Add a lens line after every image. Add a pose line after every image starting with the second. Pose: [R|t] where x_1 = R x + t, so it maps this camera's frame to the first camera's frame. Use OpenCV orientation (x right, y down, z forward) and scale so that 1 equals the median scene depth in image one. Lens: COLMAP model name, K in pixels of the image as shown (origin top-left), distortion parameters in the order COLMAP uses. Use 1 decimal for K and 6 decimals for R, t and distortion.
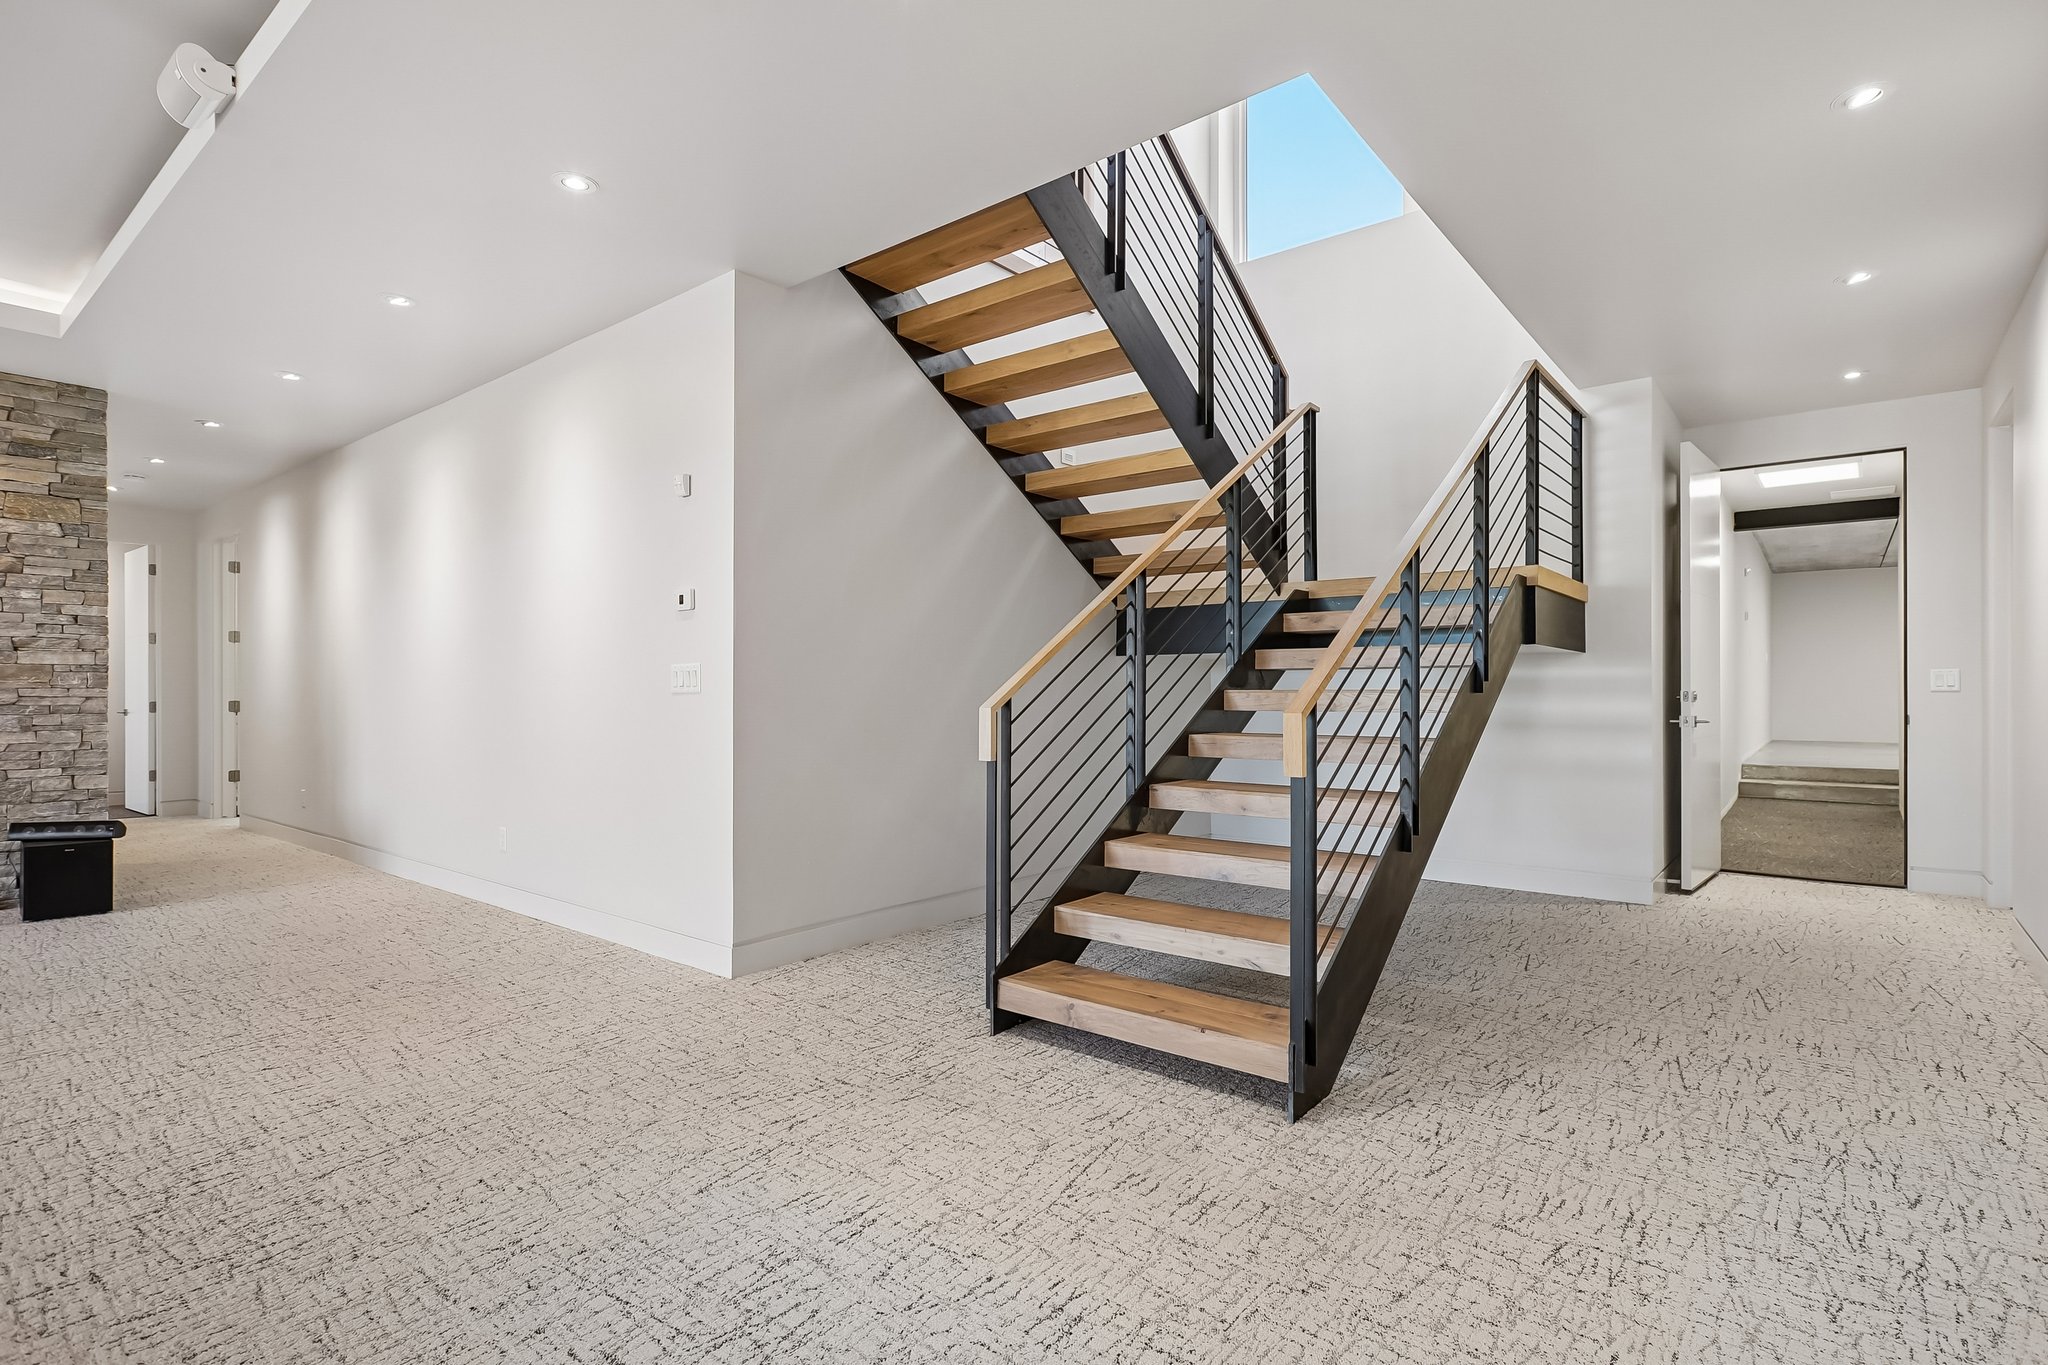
lens RADIAL K [[997.0, 0, 1030.2], [0, 997.0, 687.7], [0, 0, 1]] dist [0.003022, -0.000647]
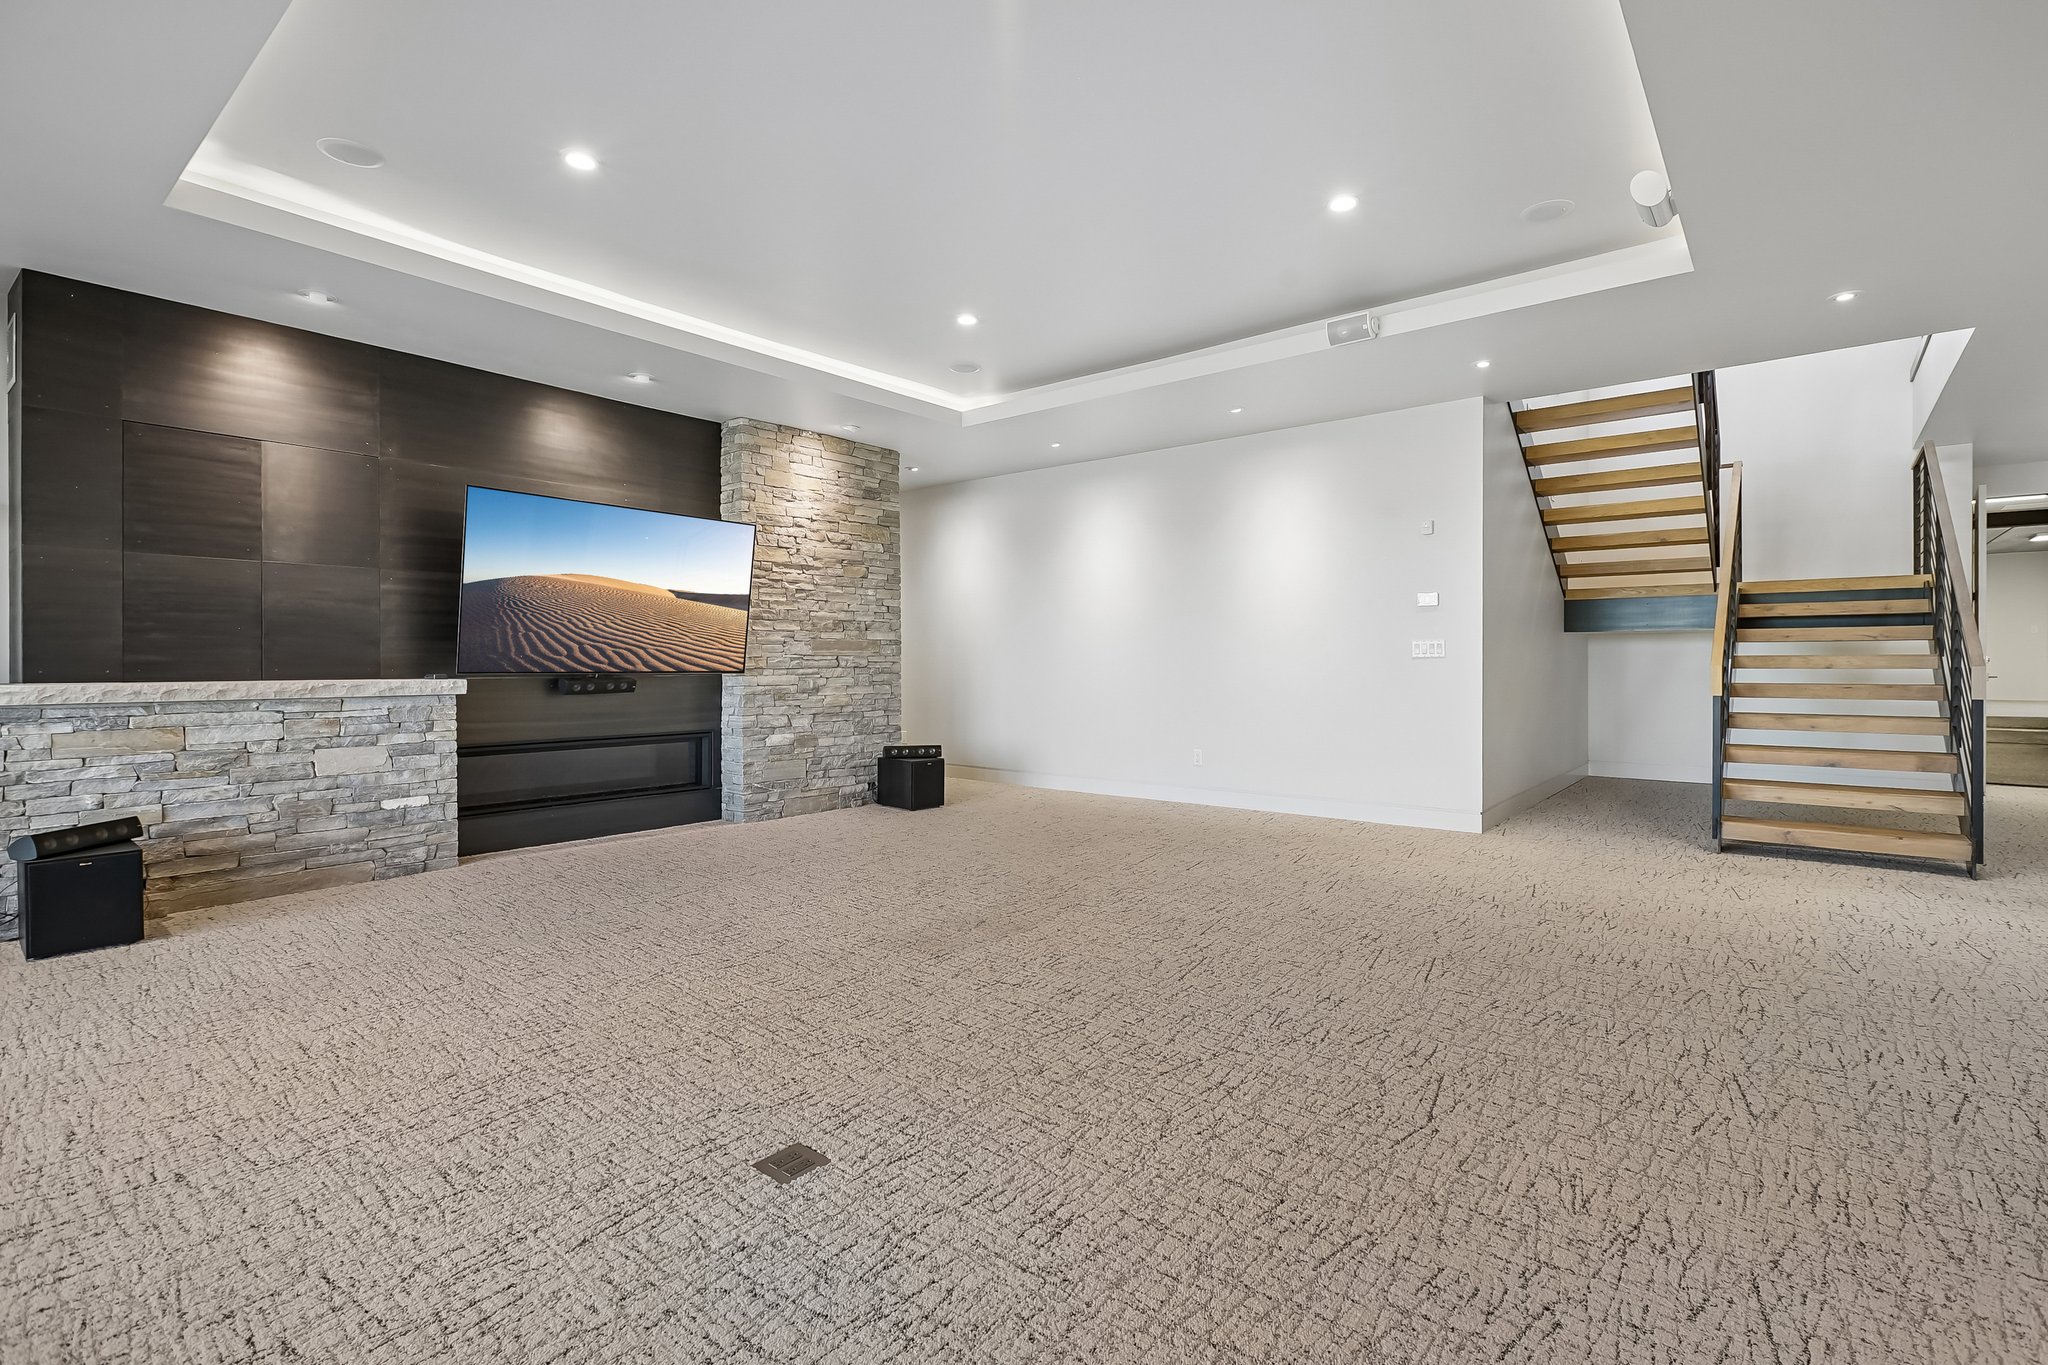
lens RADIAL K [[932.6, 0, 1049.2], [0, 932.6, 666.6], [0, 0, 1]] dist [-0.001493, -0.000686]
pose [[0.999960, 0.000463, 0.008909, -0.753453], [-0.000541, 0.999962, 0.008663, 0.003986], [-0.008905, -0.008667, 0.999923, -0.382186]]
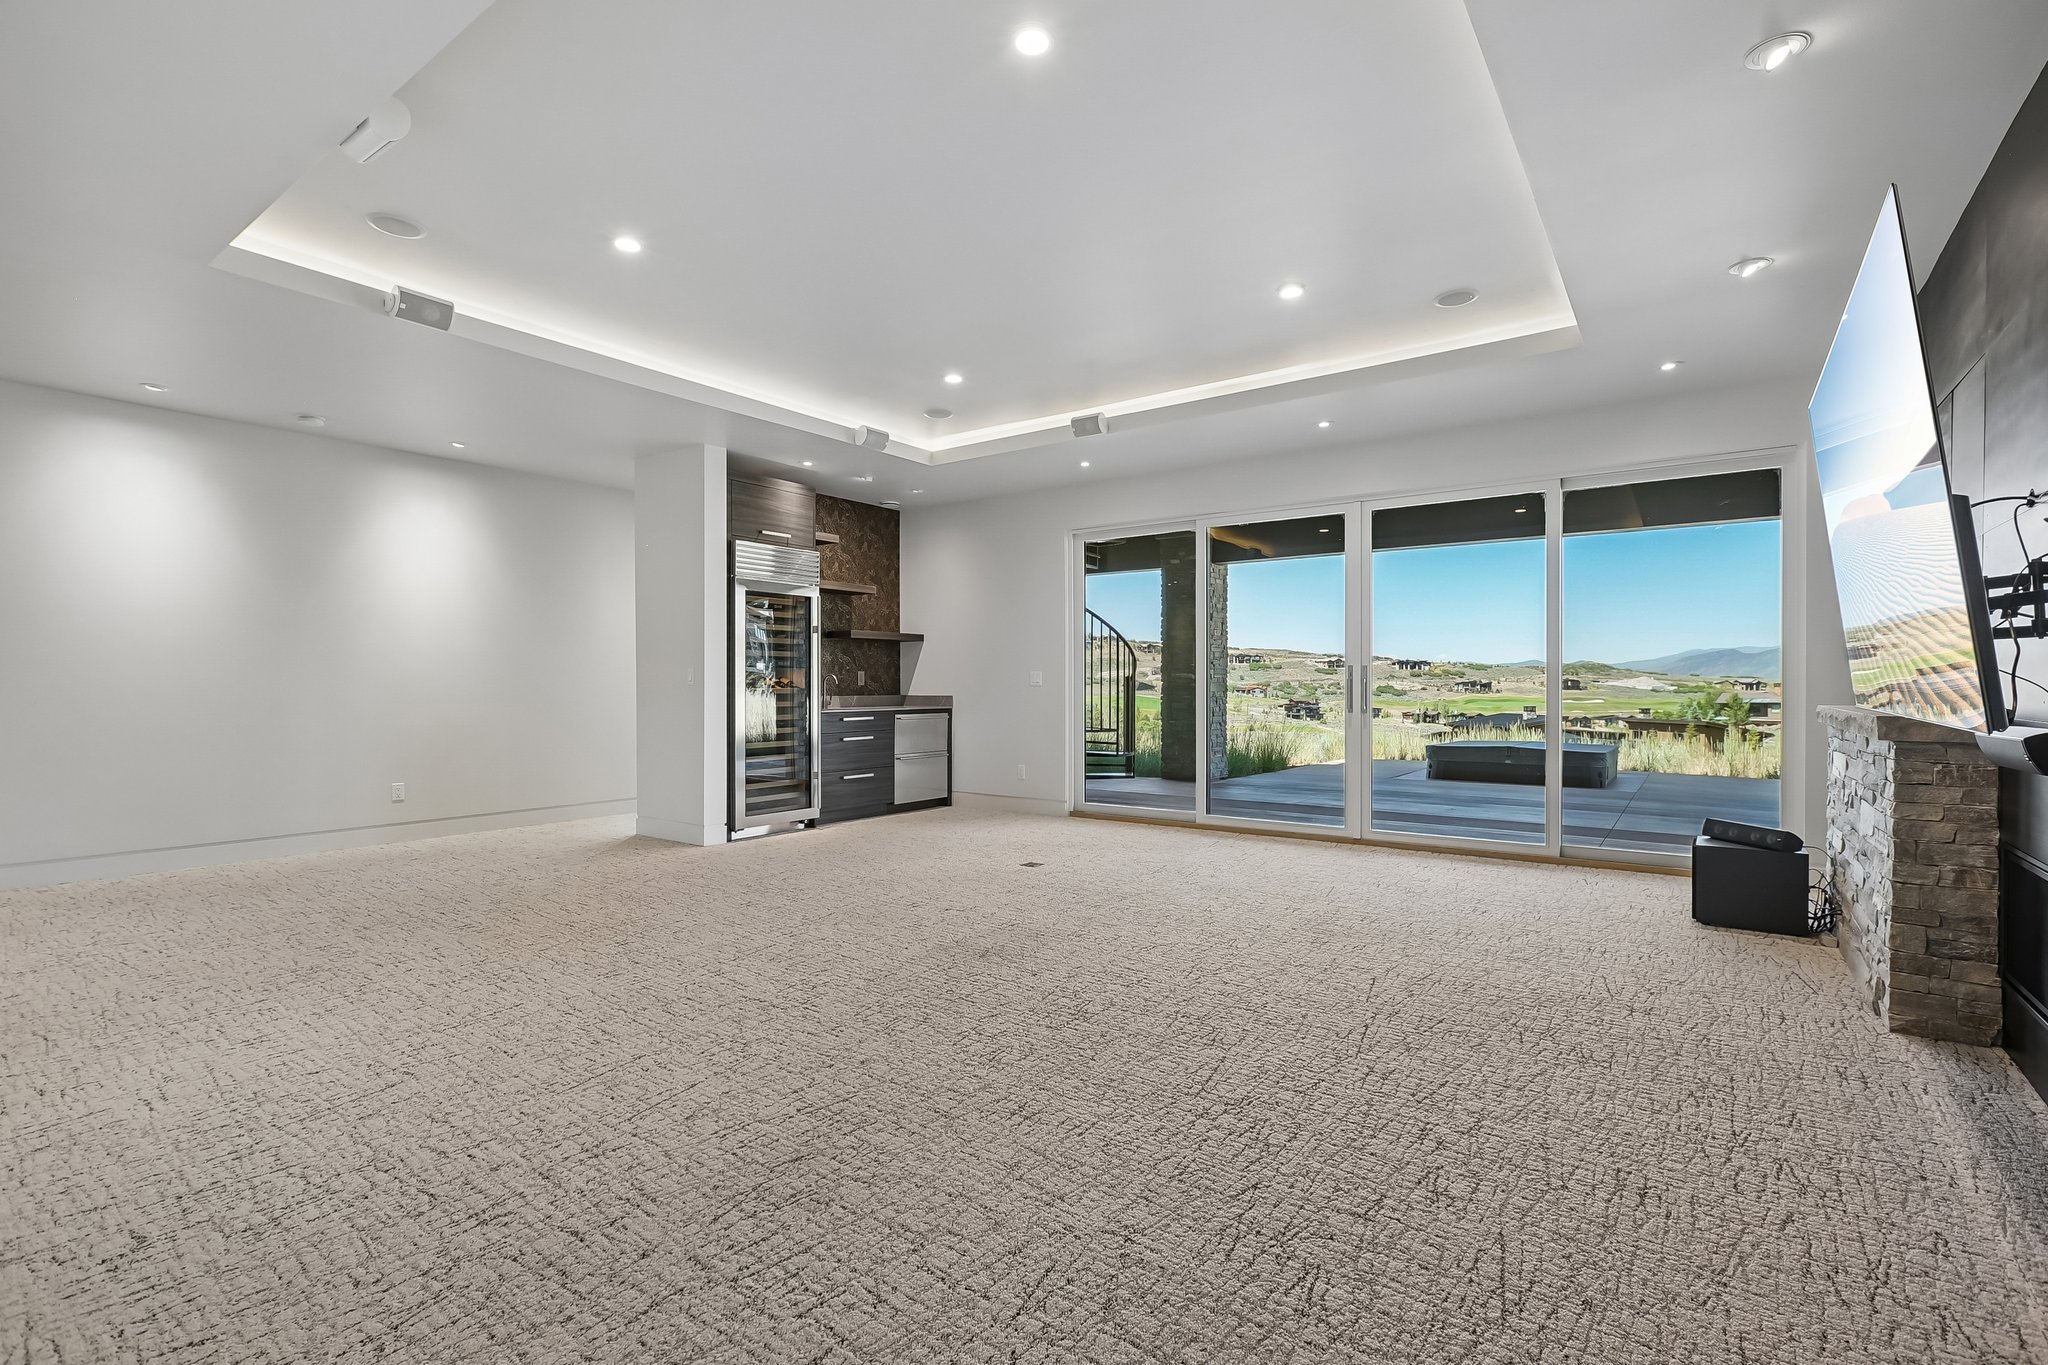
lens RADIAL K [[932.6, 0, 1043.1], [0, 932.6, 686.3], [0, 0, 1]] dist [-0.001493, -0.000686]
pose [[-0.998081, 0.003828, -0.061809, -0.803758], [0.003850, 0.999993, -0.000247, 0.006048], [0.061808, -0.000484, -0.998088, 1.104785]]
